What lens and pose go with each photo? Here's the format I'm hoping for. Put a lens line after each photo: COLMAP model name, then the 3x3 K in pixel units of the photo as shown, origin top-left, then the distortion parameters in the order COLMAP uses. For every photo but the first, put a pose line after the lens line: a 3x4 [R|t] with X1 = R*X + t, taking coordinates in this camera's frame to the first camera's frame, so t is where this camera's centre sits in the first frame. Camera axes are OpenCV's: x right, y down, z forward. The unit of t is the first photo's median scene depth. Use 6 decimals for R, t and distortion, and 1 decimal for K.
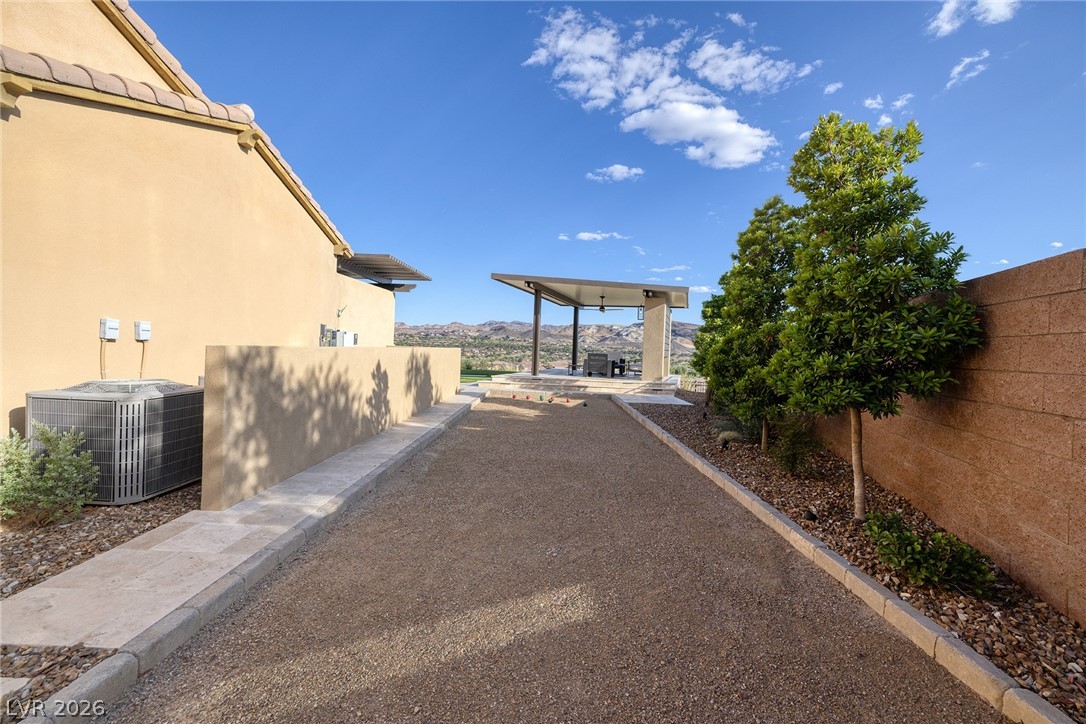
lens RADIAL K [[449.3, 0, 556.7], [0, 449.3, 353.0], [0, 0, 1]] dist [0.000119, 0.000152]
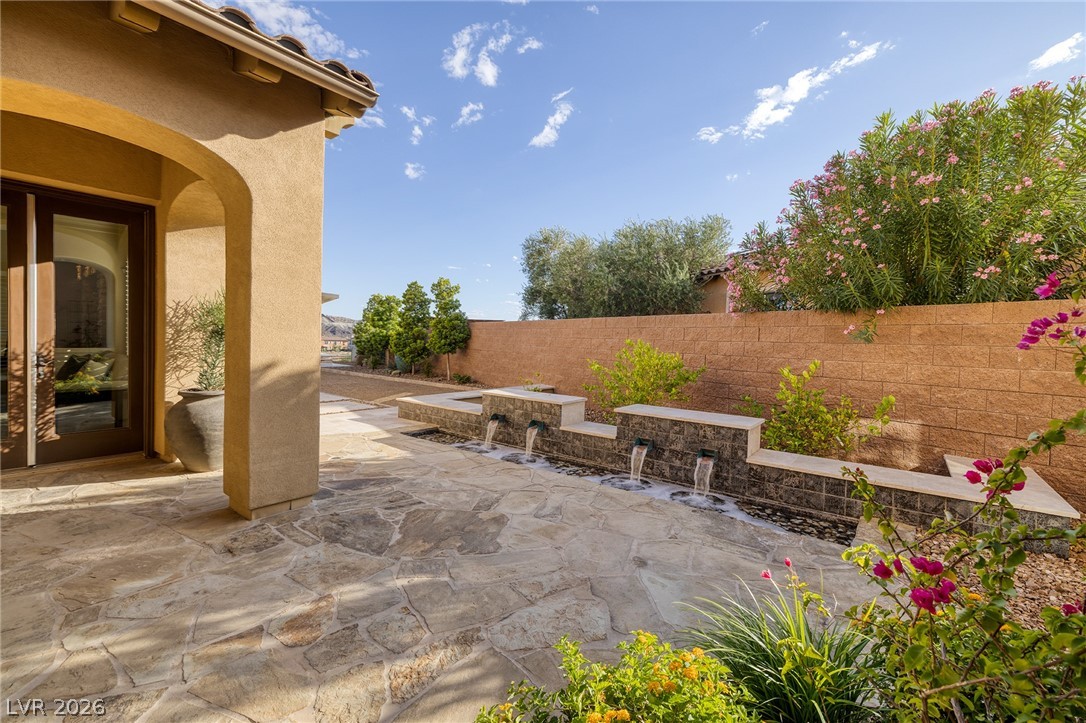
lens RADIAL K [[467.0, 0, 543.0], [0, 467.0, 361.5], [0, 0, 1]] dist [0.001743, 0.000255]
pose [[0.626955, -0.034547, 0.778289, -2.093585], [-0.010651, 0.998543, 0.052903, -0.033669], [-0.778982, -0.041457, 0.625674, -2.328557]]
